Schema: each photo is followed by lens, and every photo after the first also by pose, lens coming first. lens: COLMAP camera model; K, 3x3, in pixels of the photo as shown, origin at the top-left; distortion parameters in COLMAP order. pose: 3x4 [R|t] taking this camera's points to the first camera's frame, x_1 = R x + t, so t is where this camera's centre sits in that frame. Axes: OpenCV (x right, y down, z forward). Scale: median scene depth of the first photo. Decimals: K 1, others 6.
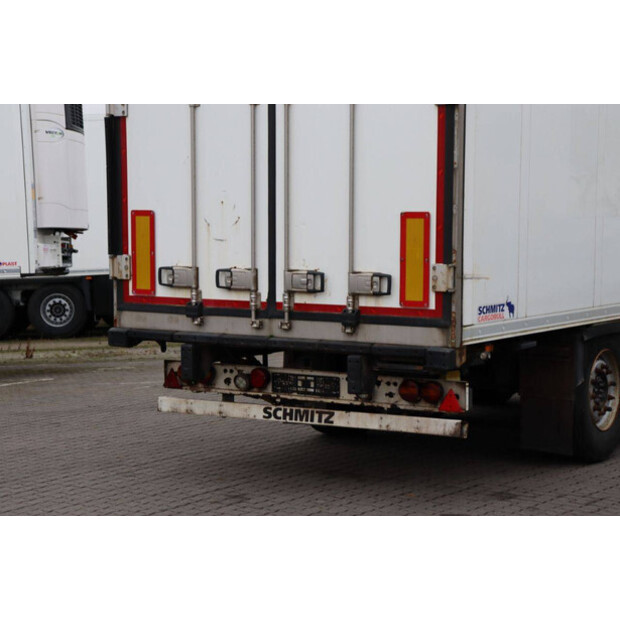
lens RADIAL K [[1471.2, 0, 310.0], [0, 1471.2, 310.0], [0, 0, 1]] dist [0.393718, 0.316224]
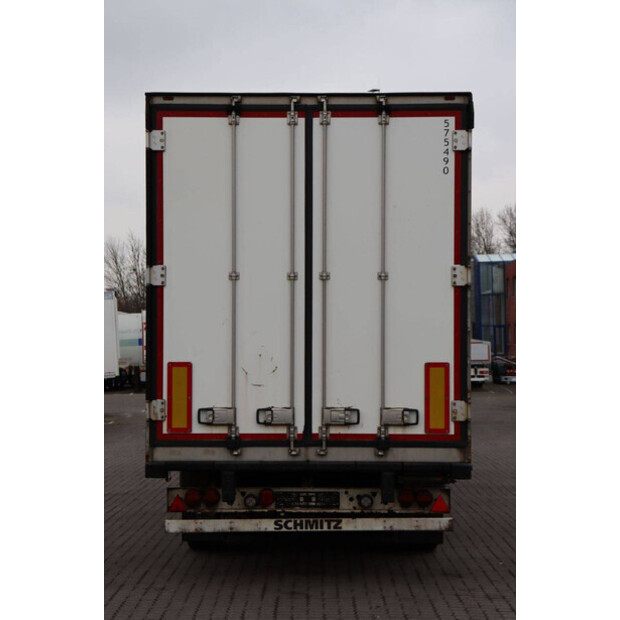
lens RADIAL K [[1471.2, 0, 310.0], [0, 1471.2, 310.0], [0, 0, 1]] dist [0.393718, 0.316224]
pose [[0.849260, 0.008515, 0.527907, -0.686328], [0.037953, 0.996299, -0.077127, -0.013199], [-0.526610, 0.085536, 0.845793, -0.082620]]
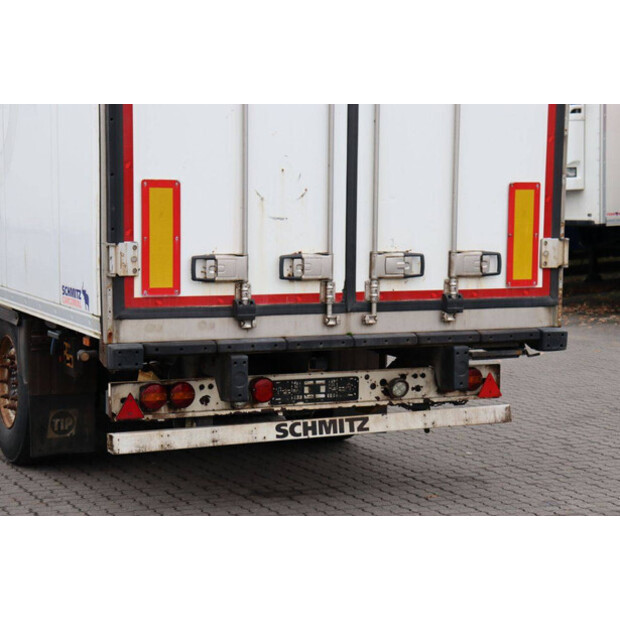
lens RADIAL K [[1471.2, 0, 310.0], [0, 1471.2, 310.0], [0, 0, 1]] dist [0.393718, 0.316224]
pose [[0.544937, -0.071126, 0.835455, -0.716450], [0.051979, 0.997345, 0.051005, -0.038238], [-0.836865, 0.015631, 0.547187, 0.561157]]
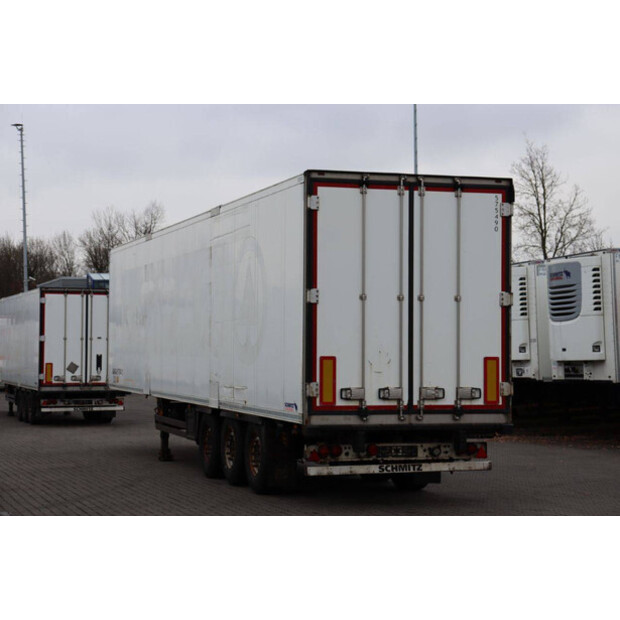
lens RADIAL K [[1331.0, 0, 310.0], [0, 1331.0, 310.0], [0, 0, 1]] dist [0.338296, 0.091686]
pose [[0.633572, 0.022422, 0.773359, -1.394544], [0.052802, 0.995996, -0.072135, -0.010104], [-0.771880, 0.086537, 0.629852, 0.025132]]
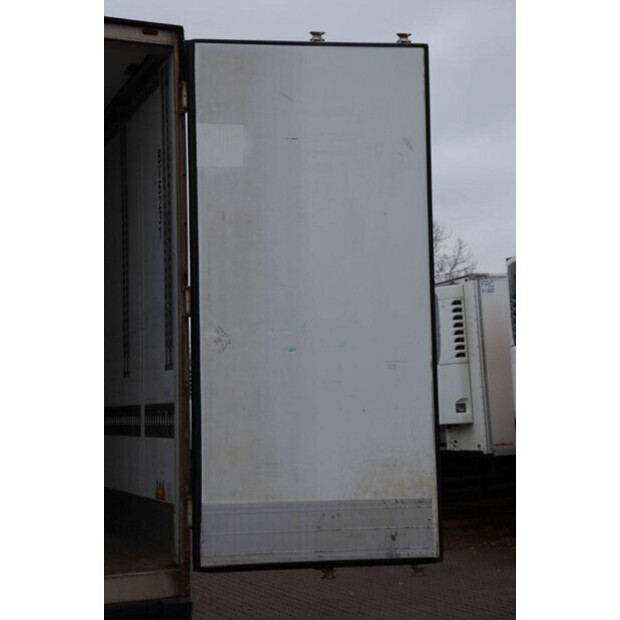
lens RADIAL K [[1177.2, 0, 310.0], [0, 1177.2, 310.0], [0, 0, 1]] dist [0.279726, 0.036847]
pose [[0.594358, 0.053057, 0.802448, -0.395582], [0.081835, 0.988651, -0.125982, -0.041591], [-0.800026, 0.140547, 0.583271, 0.466460]]
